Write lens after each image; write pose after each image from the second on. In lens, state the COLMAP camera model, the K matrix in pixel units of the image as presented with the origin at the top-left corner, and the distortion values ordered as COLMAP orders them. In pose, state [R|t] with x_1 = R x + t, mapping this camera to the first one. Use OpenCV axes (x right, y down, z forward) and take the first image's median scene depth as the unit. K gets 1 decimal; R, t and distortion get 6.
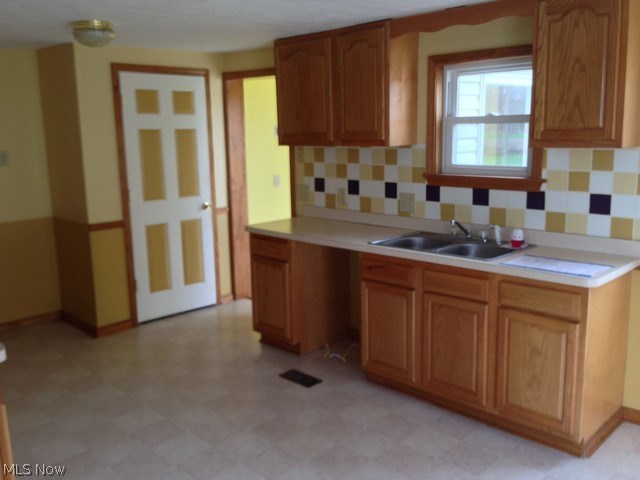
lens RADIAL K [[594.2, 0, 321.0], [0, 594.2, 238.8], [0, 0, 1]] dist [0.001466, 0.000000]
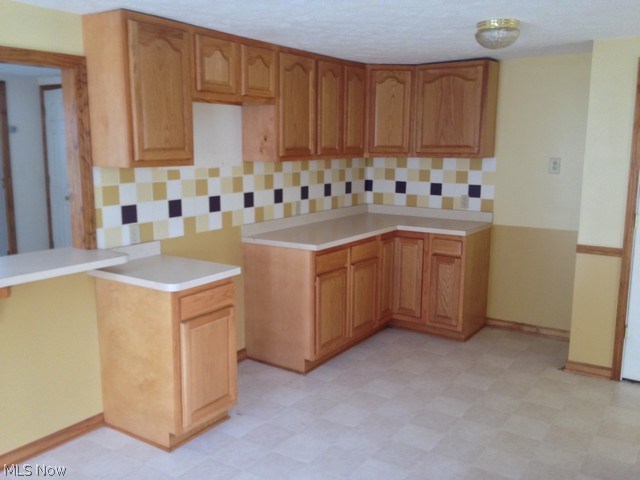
lens RADIAL K [[594.2, 0, 320.6], [0, 594.2, 240.8], [0, 0, 1]] dist [0.001466, 0.000000]
pose [[0.184309, 0.182797, -0.965720, 0.393899], [-0.194254, 0.969947, 0.146523, -0.084478], [0.963481, 0.160590, 0.214278, 0.437125]]
